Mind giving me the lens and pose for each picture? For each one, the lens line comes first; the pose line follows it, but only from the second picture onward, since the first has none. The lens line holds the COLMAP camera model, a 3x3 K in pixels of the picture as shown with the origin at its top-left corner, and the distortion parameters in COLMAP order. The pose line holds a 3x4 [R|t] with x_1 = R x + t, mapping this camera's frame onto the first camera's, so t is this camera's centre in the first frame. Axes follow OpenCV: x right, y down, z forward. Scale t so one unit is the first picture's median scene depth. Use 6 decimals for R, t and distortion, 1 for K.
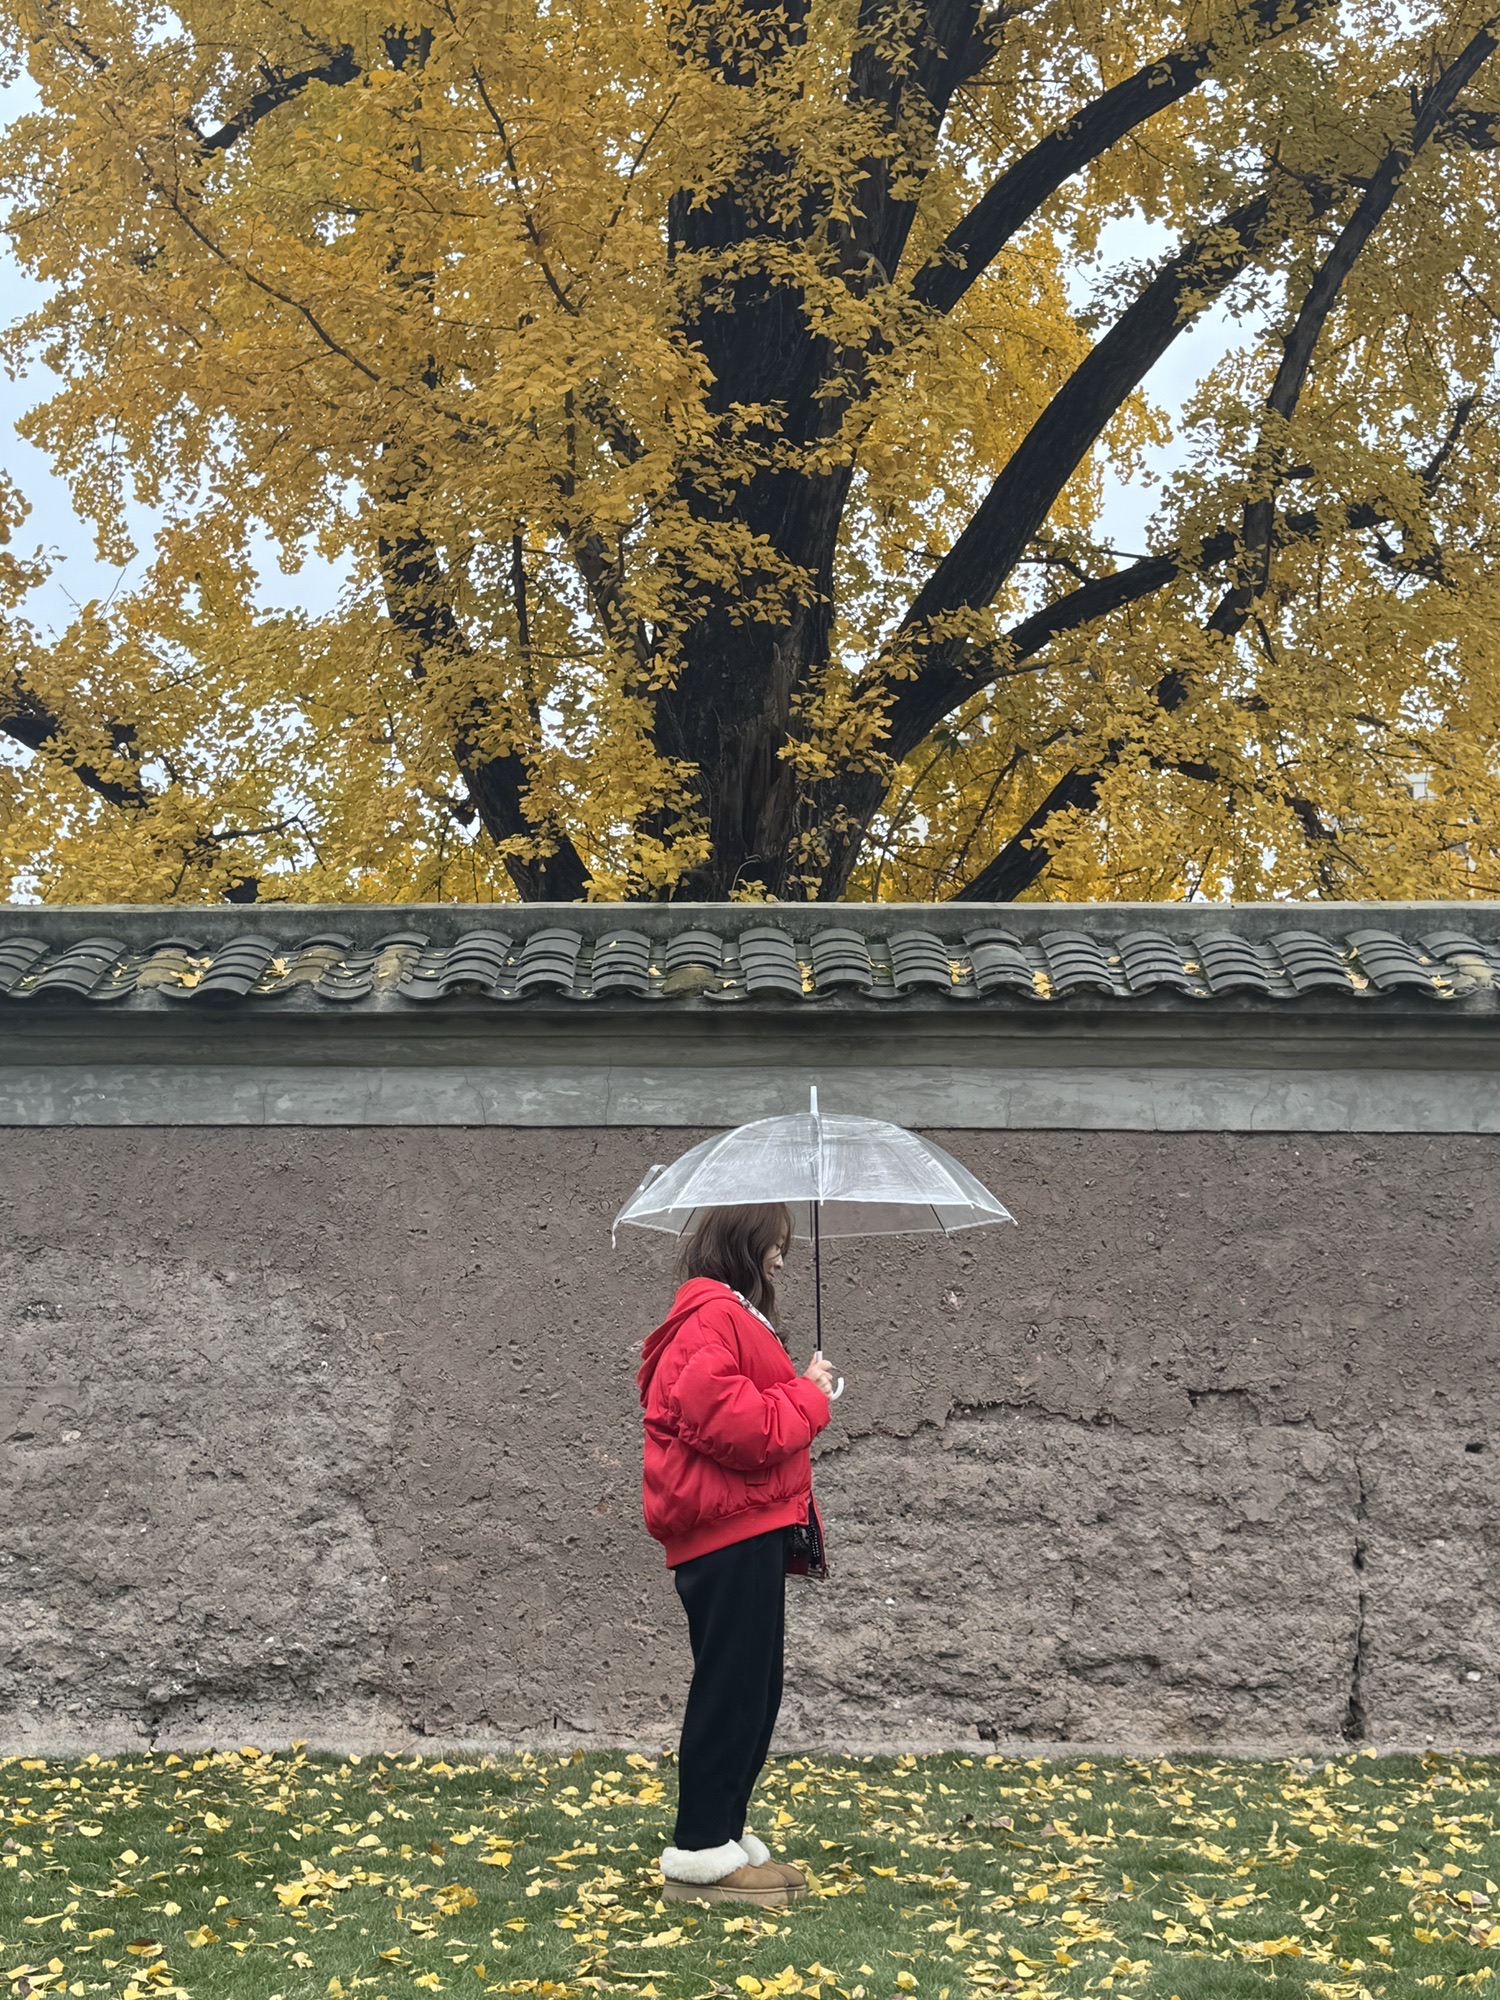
lens RADIAL K [[2277.1, 0, 750.0], [0, 2277.1, 1000.0], [0, 0, 1]] dist [0.141854, 0.004777]
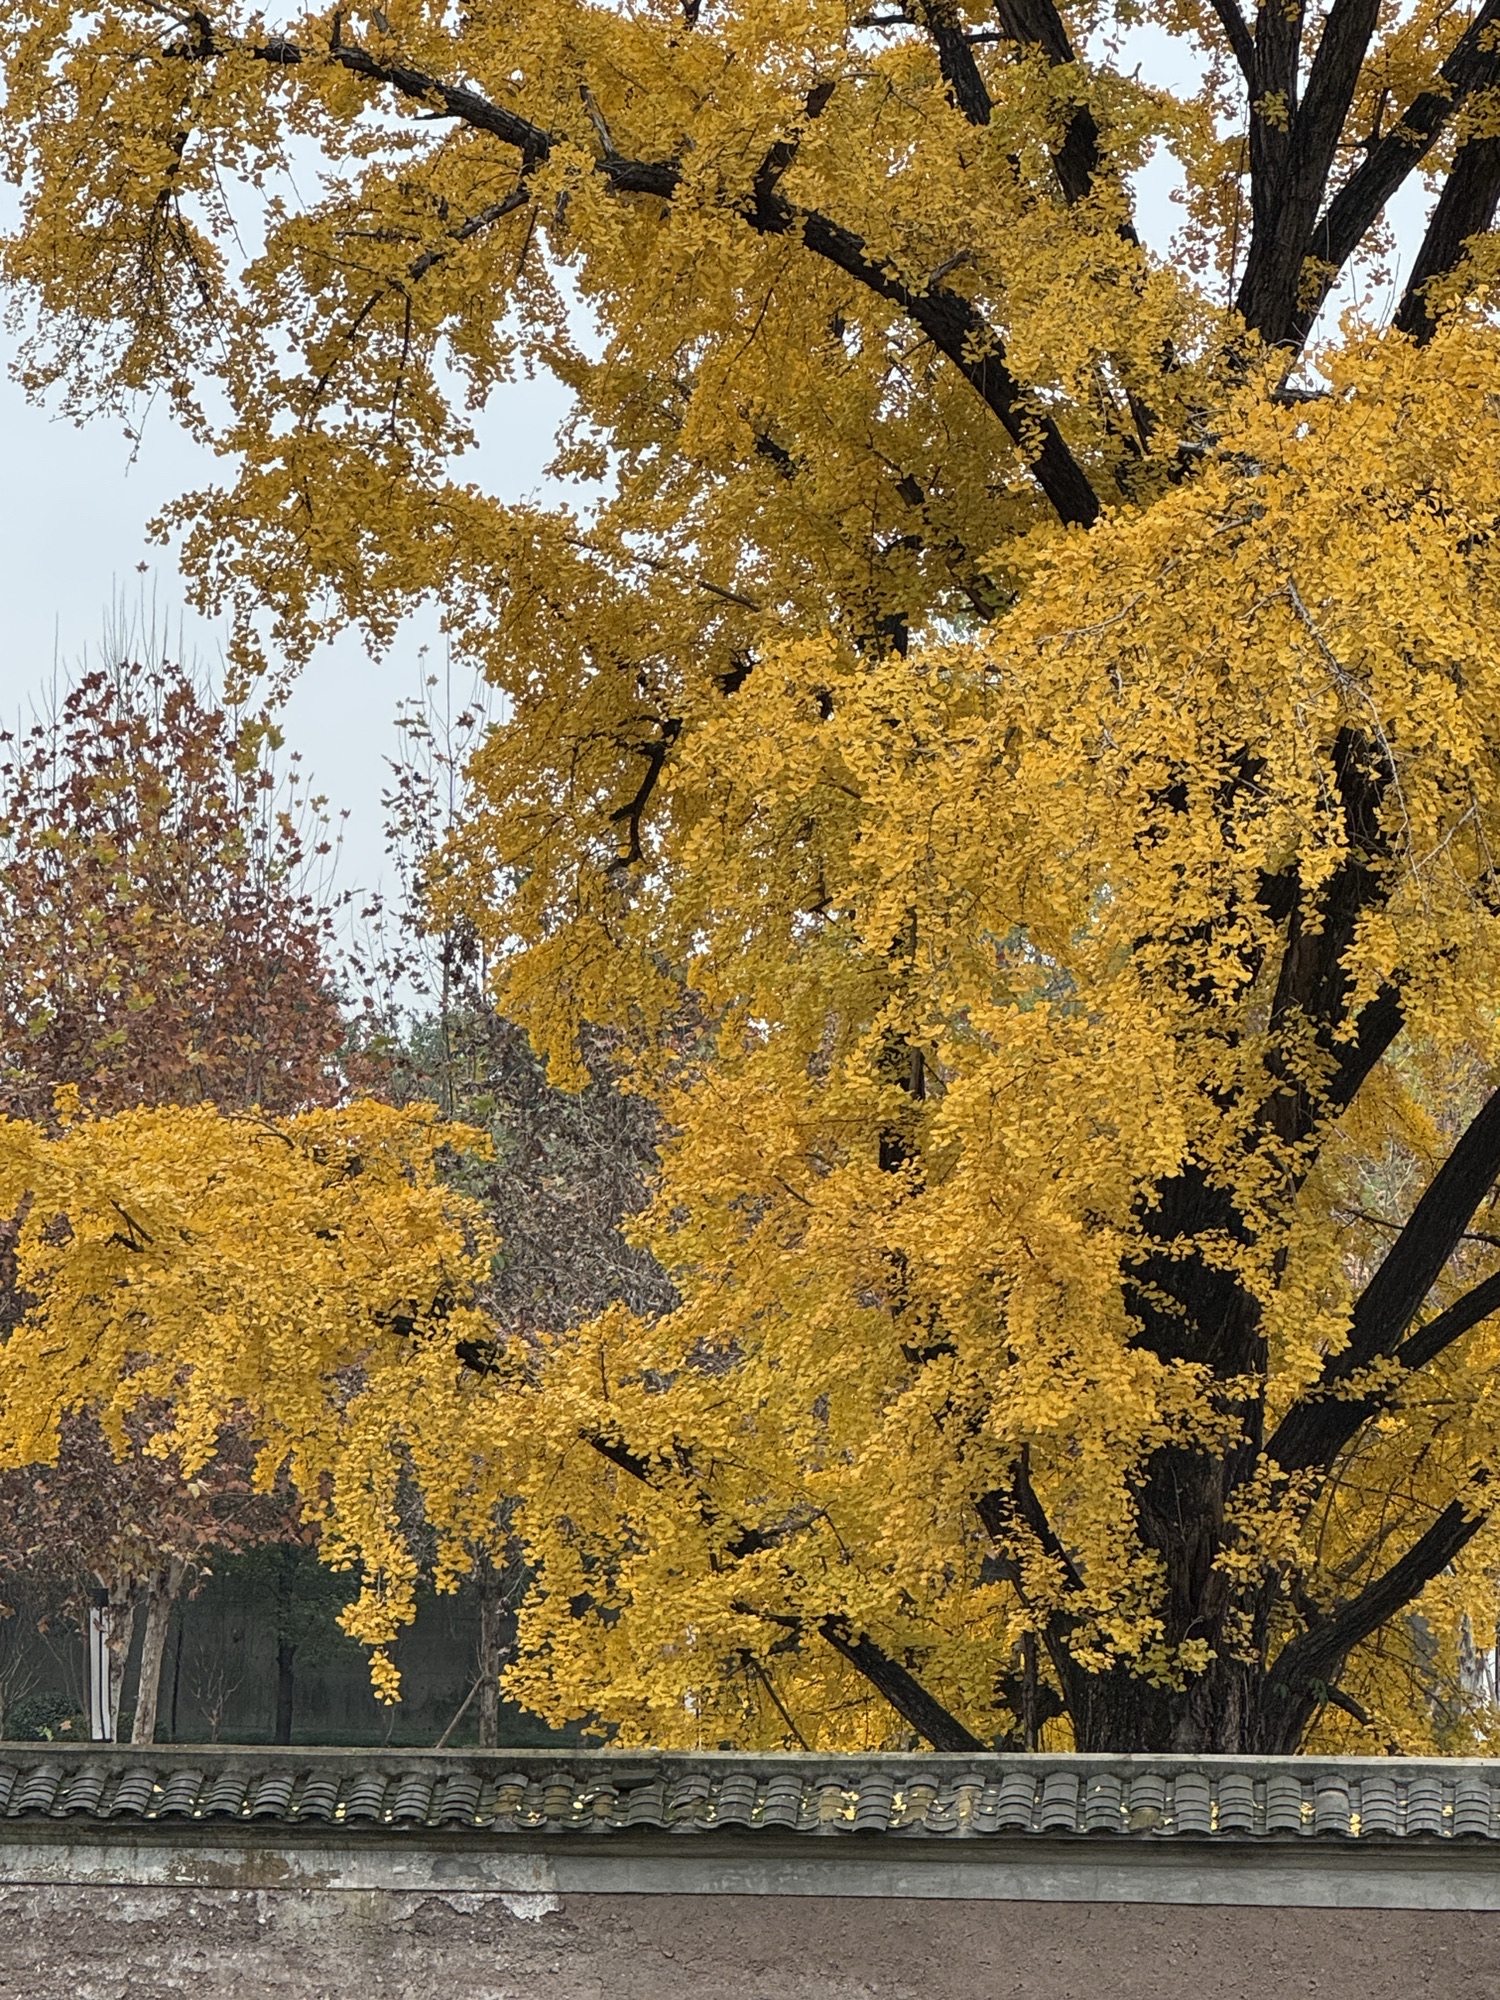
lens RADIAL K [[6523.6, 0, 746.8], [0, 6523.6, 962.8], [0, 0, 1]] dist [0.054462, 2.748083]
pose [[0.994913, -0.004593, -0.100637, 0.167764], [0.014309, 0.995274, 0.096042, -1.090642], [0.099721, -0.096994, 0.990277, -3.693960]]
